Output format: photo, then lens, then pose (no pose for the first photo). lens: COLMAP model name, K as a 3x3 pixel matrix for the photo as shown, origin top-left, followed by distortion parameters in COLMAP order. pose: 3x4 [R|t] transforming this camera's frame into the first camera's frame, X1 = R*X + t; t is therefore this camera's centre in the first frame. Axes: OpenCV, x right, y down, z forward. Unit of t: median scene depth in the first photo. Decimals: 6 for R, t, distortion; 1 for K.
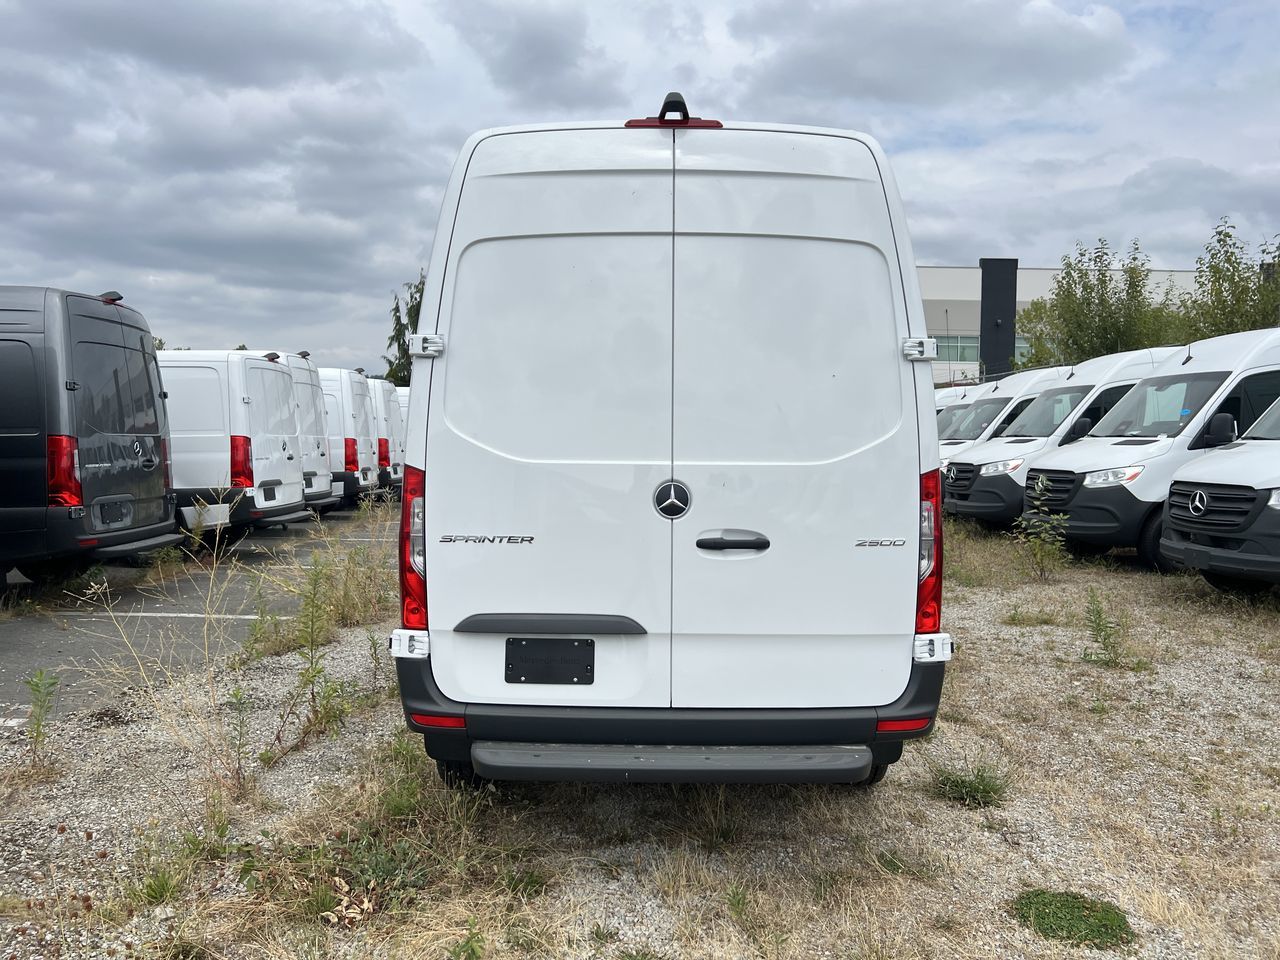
lens RADIAL K [[970.8, 0, 643.9], [0, 970.8, 477.2], [0, 0, 1]] dist [0.058573, -0.056688]
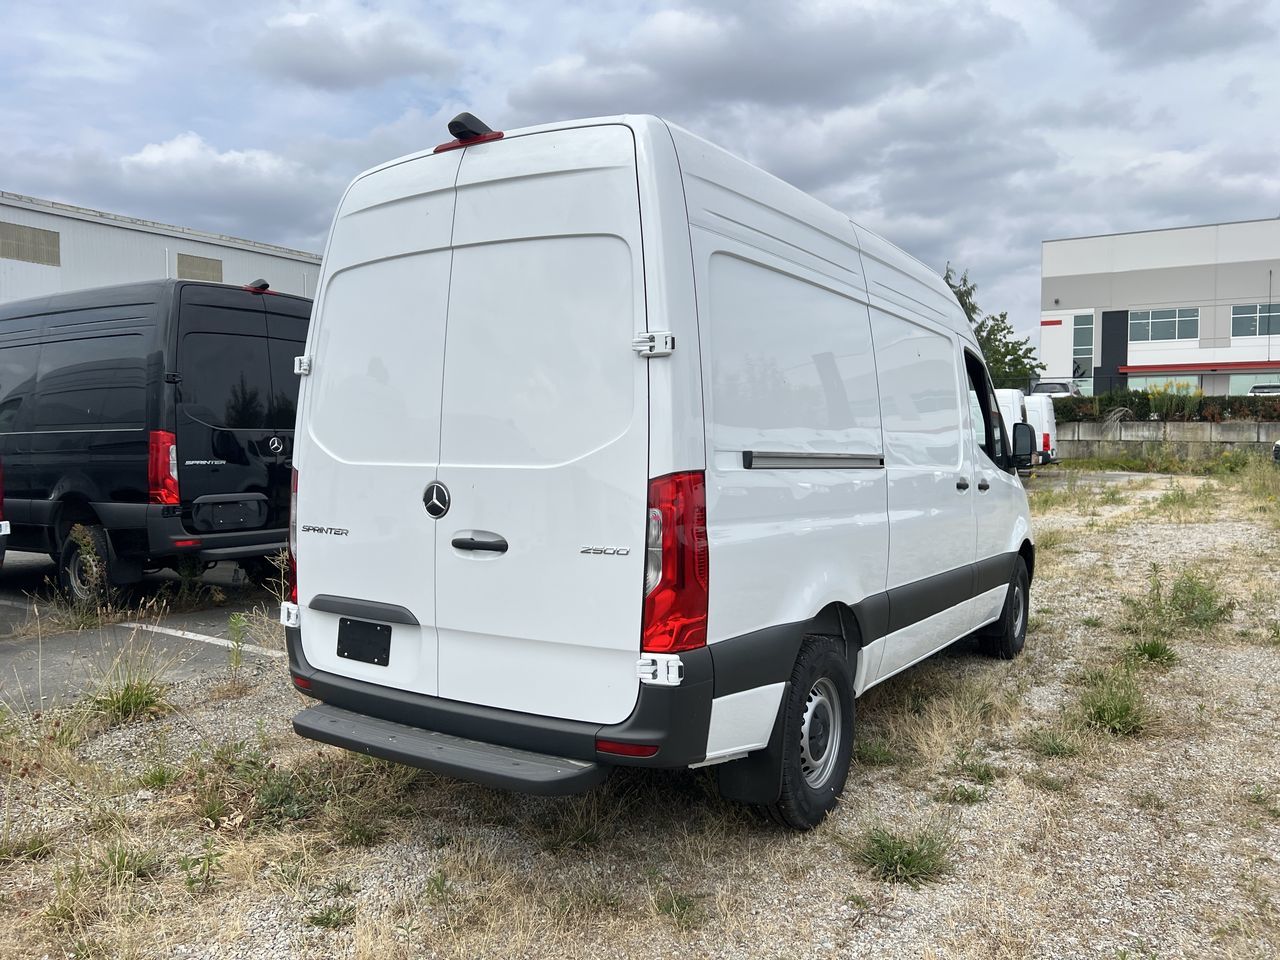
lens RADIAL K [[970.8, 0, 637.4], [0, 970.8, 469.1], [0, 0, 1]] dist [0.058573, -0.056688]
pose [[0.832441, 0.008235, -0.554053, 0.724291], [-0.011768, 0.999927, -0.002819, -0.009156], [0.553989, 0.008867, 0.832477, 0.215676]]
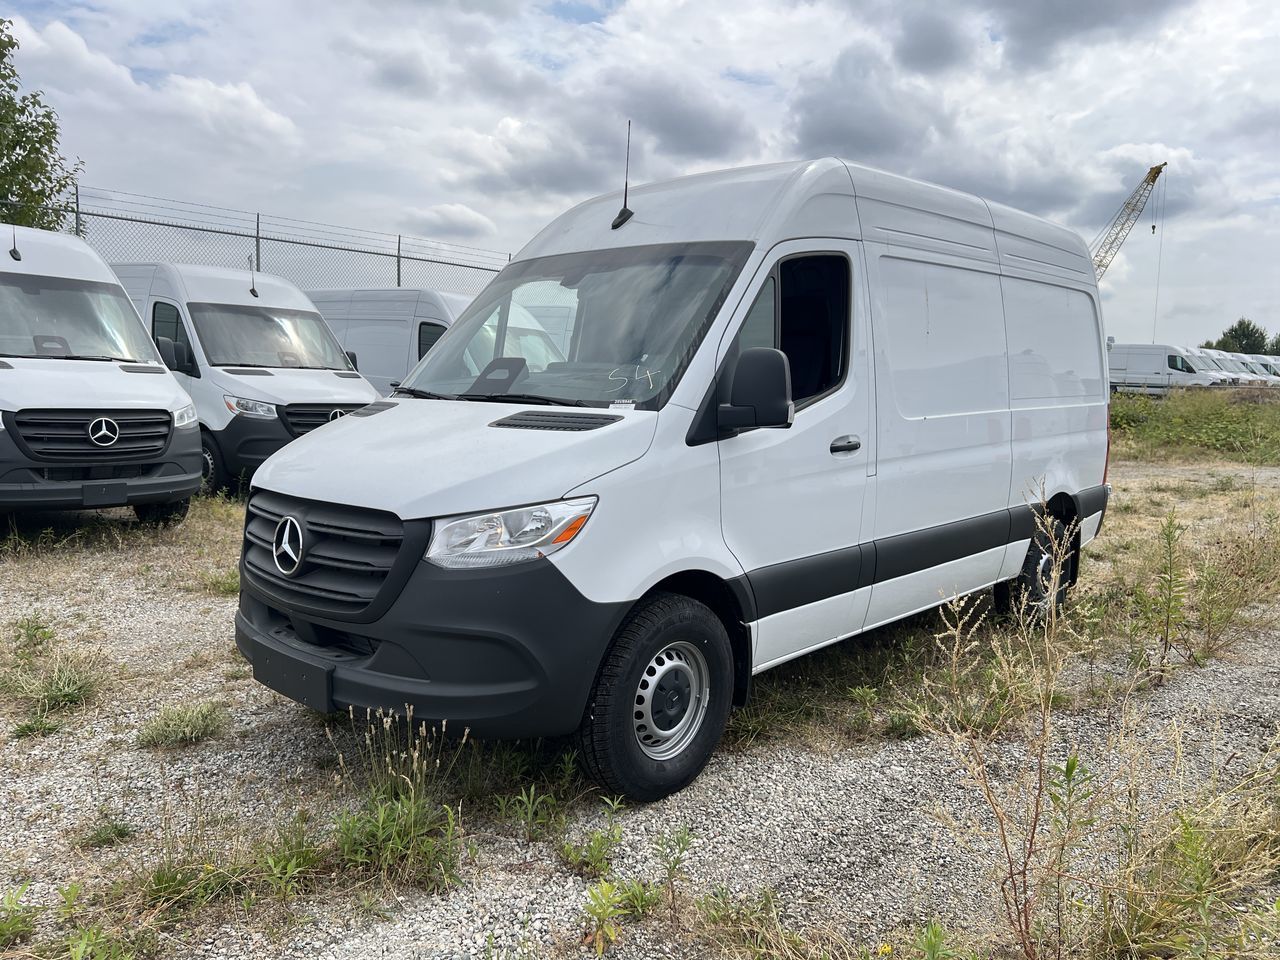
lens RADIAL K [[970.8, 0, 637.2], [0, 970.8, 480.6], [0, 0, 1]] dist [0.058573, -0.056688]
pose [[0.739912, -0.036190, 0.671729, 0.085975], [-0.001126, 0.998484, 0.055035, -0.026777], [-0.672703, -0.041477, 0.738749, 0.485404]]
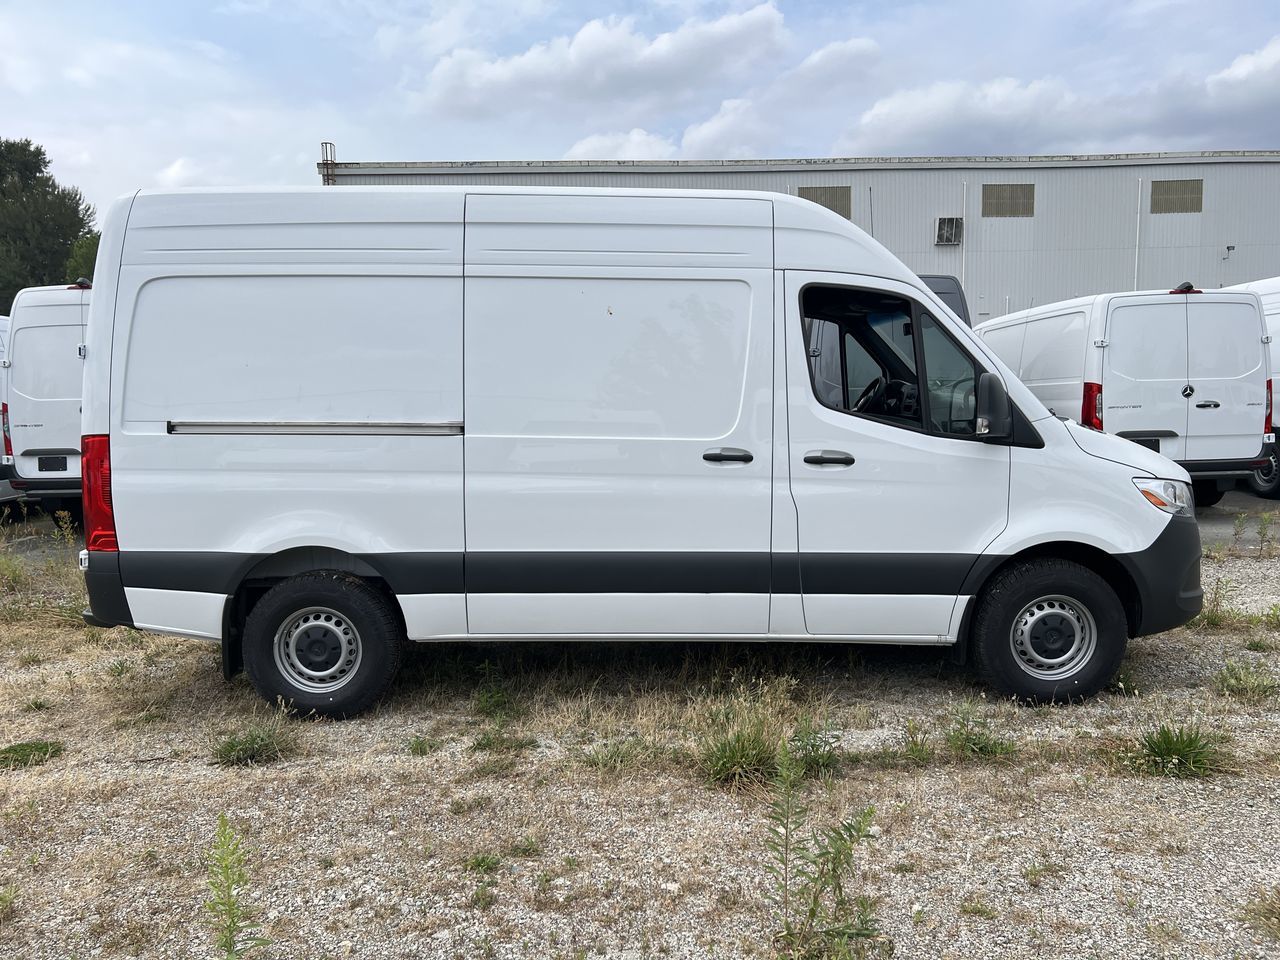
lens RADIAL K [[970.8, 0, 650.4], [0, 970.8, 483.1], [0, 0, 1]] dist [0.058573, -0.056688]
pose [[-0.005387, 0.092292, -0.995717, 1.607068], [-0.014003, 0.995627, 0.092360, -0.078366], [0.999887, 0.014441, -0.004071, 1.709770]]
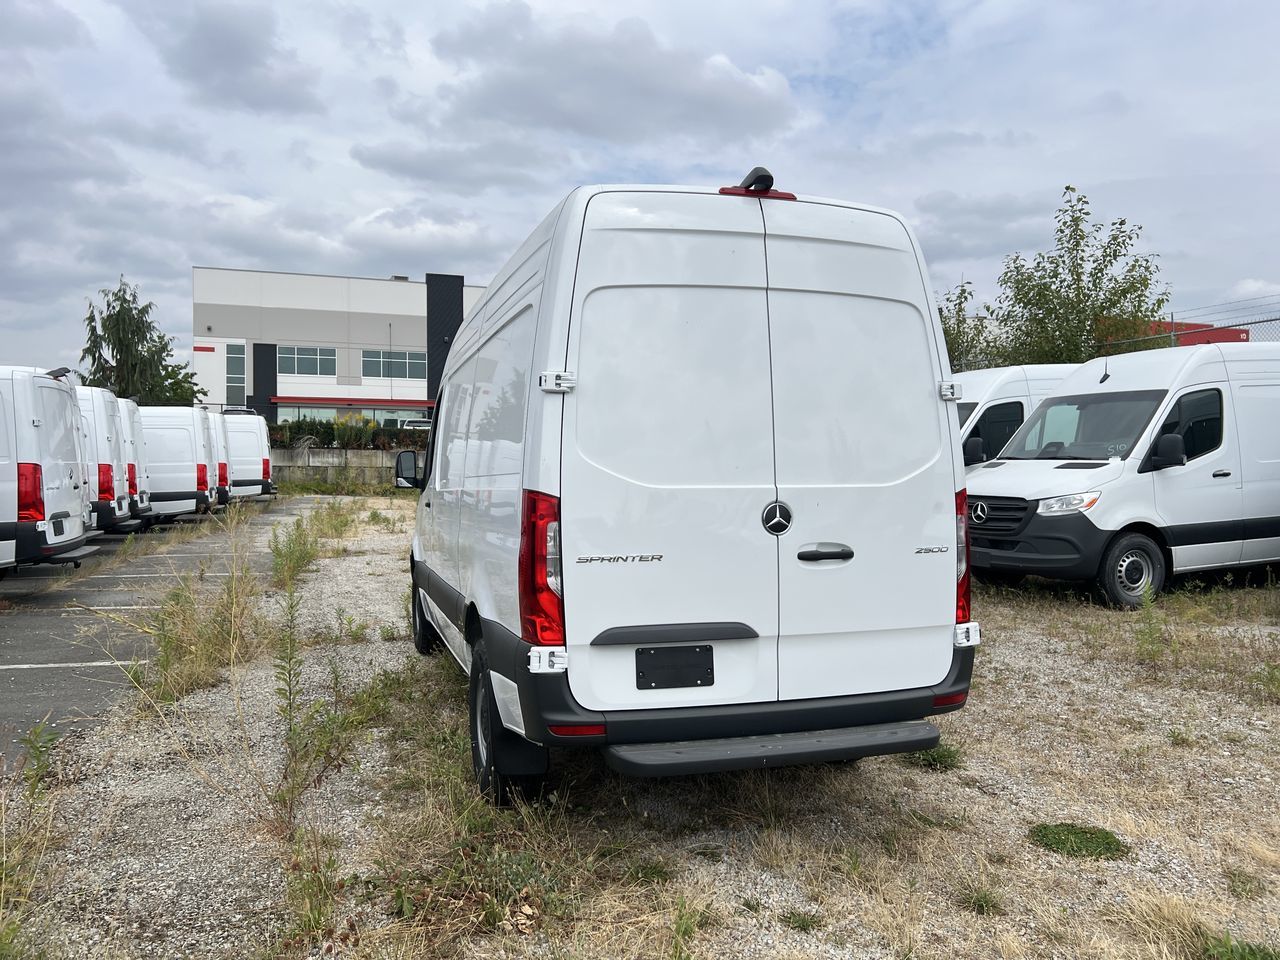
lens RADIAL K [[970.8, 0, 648.3], [0, 970.8, 470.0], [0, 0, 1]] dist [0.058573, -0.056688]
pose [[0.954454, -0.010836, 0.298163, -0.416757], [0.019279, 0.999492, -0.025391, -0.007210], [-0.297736, 0.029983, 0.954177, -0.050612]]
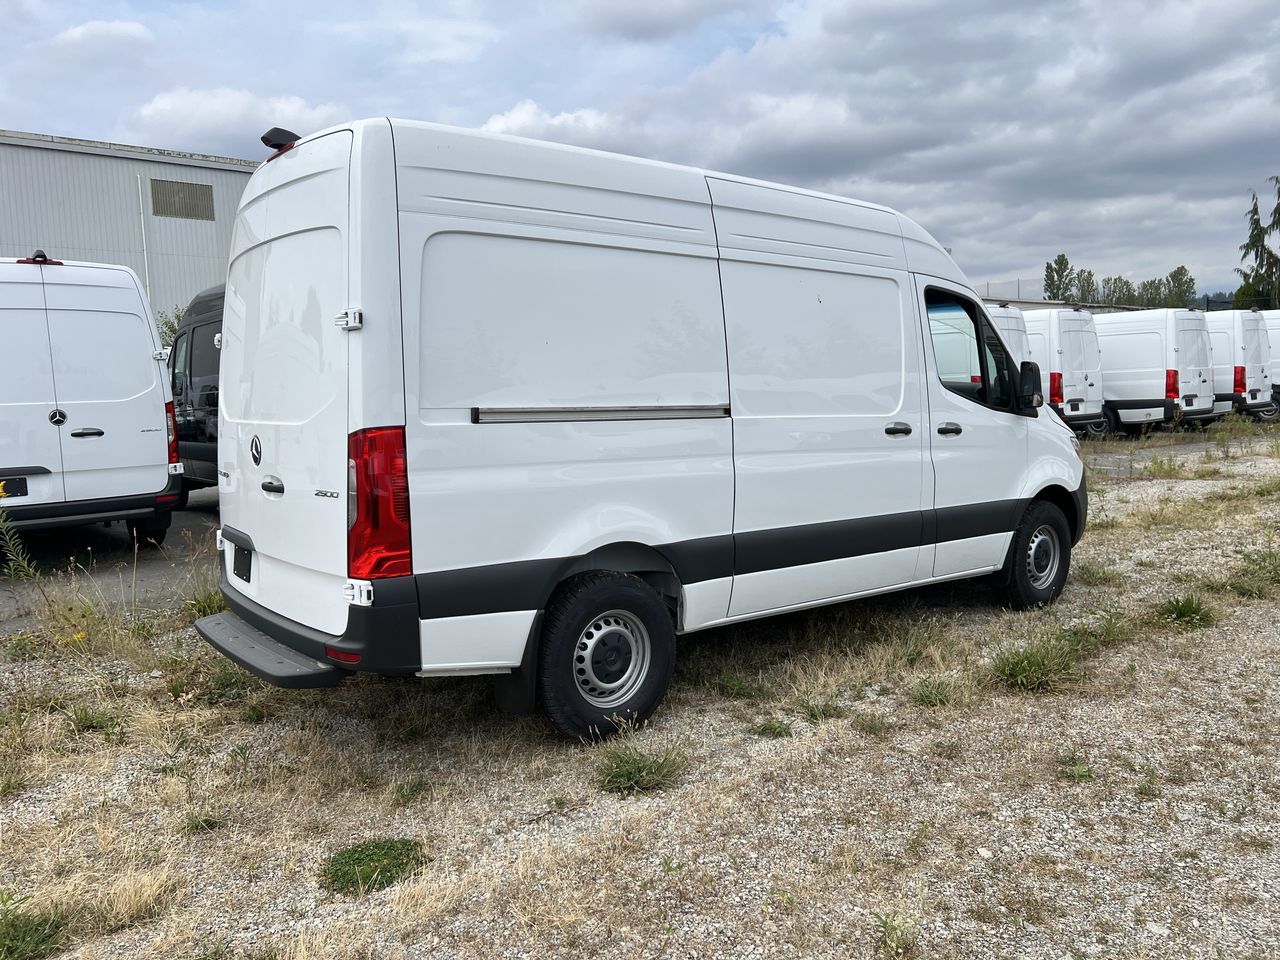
lens RADIAL K [[970.8, 0, 636.2], [0, 970.8, 463.9], [0, 0, 1]] dist [0.058573, -0.056688]
pose [[0.612550, 0.042542, -0.789286, 1.250599], [0.002633, 0.998435, 0.055858, -0.027698], [0.790427, -0.036294, 0.611480, 0.541542]]
